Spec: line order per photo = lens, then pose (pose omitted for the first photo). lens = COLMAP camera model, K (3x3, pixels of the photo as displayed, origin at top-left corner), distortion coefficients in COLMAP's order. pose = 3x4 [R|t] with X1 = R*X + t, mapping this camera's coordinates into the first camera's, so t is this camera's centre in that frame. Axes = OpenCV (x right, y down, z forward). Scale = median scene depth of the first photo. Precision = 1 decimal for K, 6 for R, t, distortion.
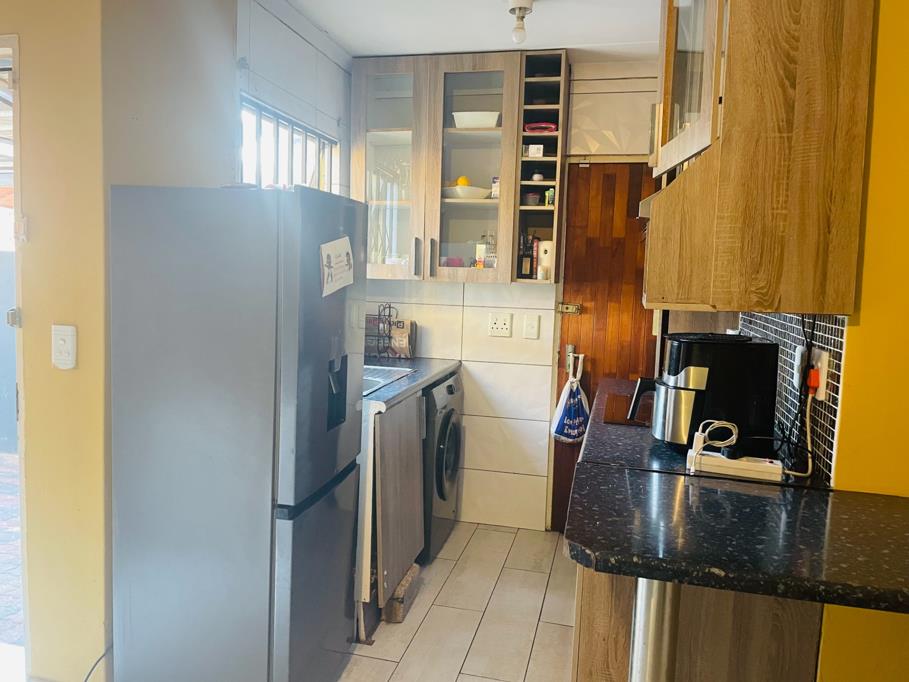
lens RADIAL K [[674.9, 0, 454.5], [0, 674.9, 341.0], [0, 0, 1]] dist [0.086791, -0.122216]
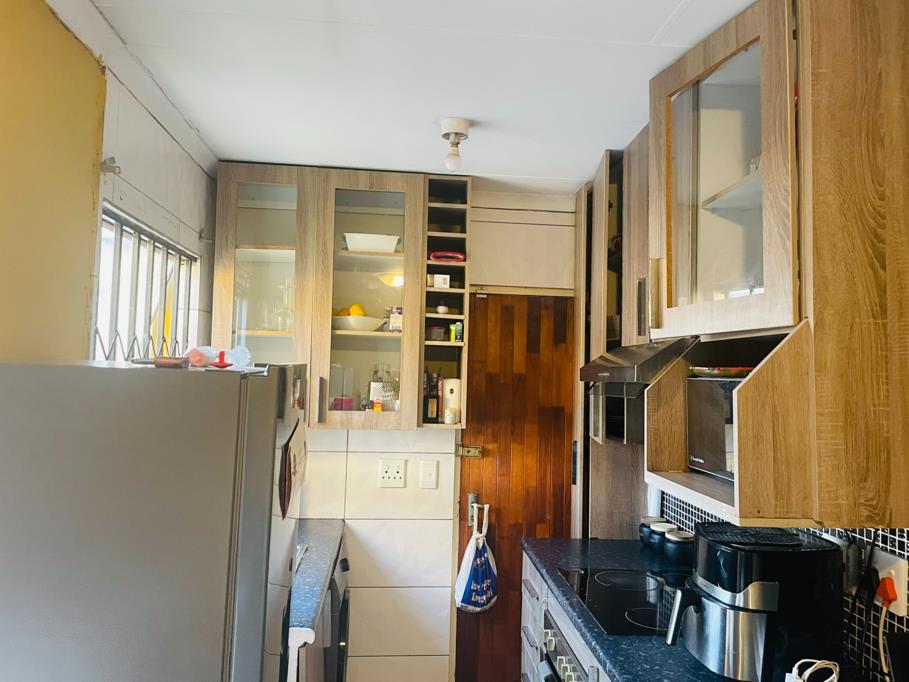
lens RADIAL K [[674.9, 0, 454.5], [0, 674.9, 341.0], [0, 0, 1]] dist [0.086791, -0.122216]
pose [[0.949392, 0.011273, 0.313893, -0.140857], [0.031294, 0.990988, -0.130241, -0.083366], [-0.312532, 0.133473, 0.940483, 0.164403]]
